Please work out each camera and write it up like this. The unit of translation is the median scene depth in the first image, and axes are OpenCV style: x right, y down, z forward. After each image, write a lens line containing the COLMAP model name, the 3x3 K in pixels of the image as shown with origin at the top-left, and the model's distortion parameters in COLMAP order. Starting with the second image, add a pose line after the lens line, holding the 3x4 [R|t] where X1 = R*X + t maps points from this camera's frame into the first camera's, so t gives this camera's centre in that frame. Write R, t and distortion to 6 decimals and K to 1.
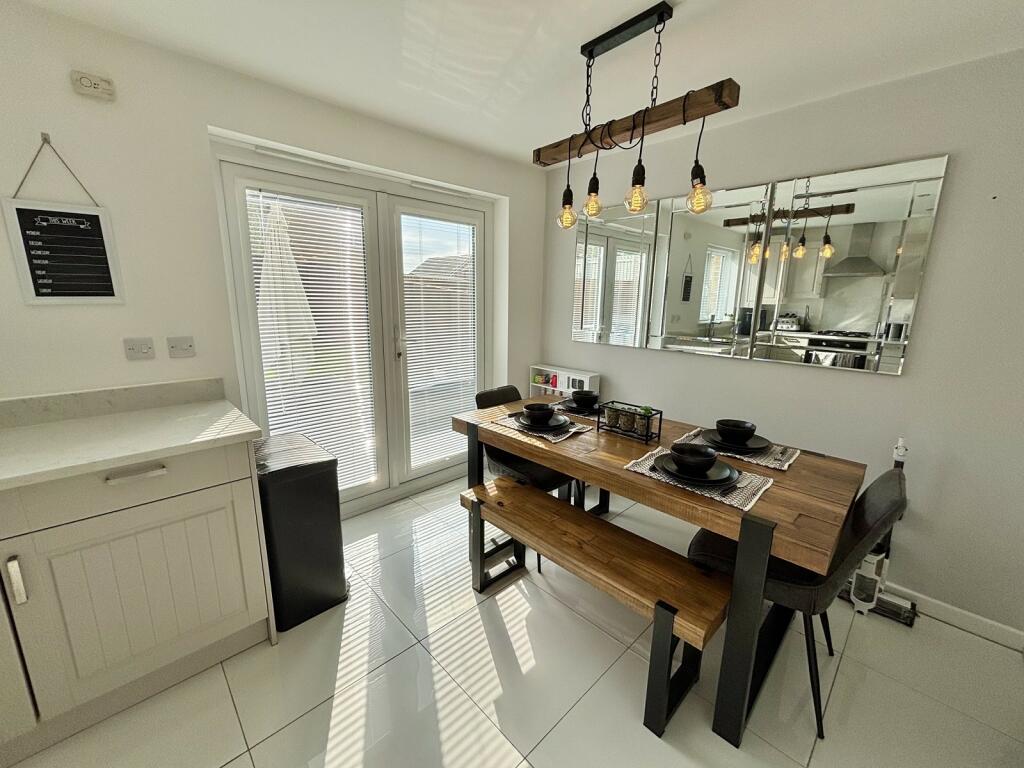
lens RADIAL K [[415.4, 0, 509.2], [0, 415.4, 381.2], [0, 0, 1]] dist [0.004230, -0.001182]
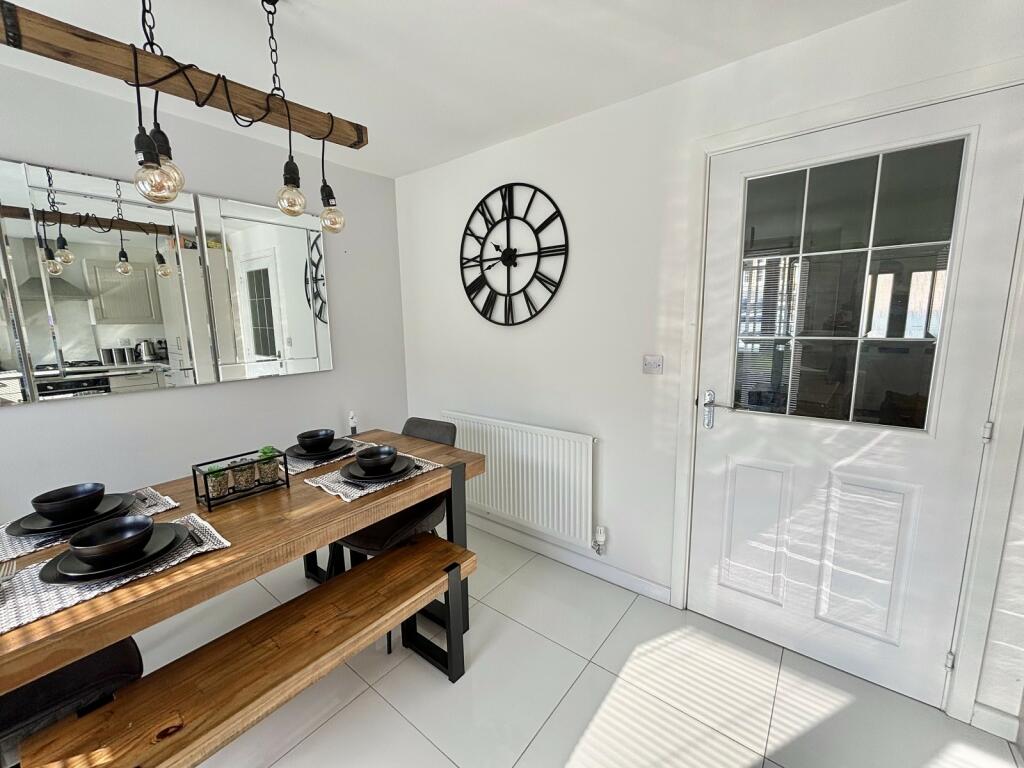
lens RADIAL K [[415.4, 0, 507.3], [0, 415.4, 379.9], [0, 0, 1]] dist [0.004230, -0.001182]
pose [[-0.123454, -0.162501, 0.978955, -0.519206], [0.219865, 0.957505, 0.186667, -0.116526], [-0.967687, 0.238282, -0.082480, 0.583814]]
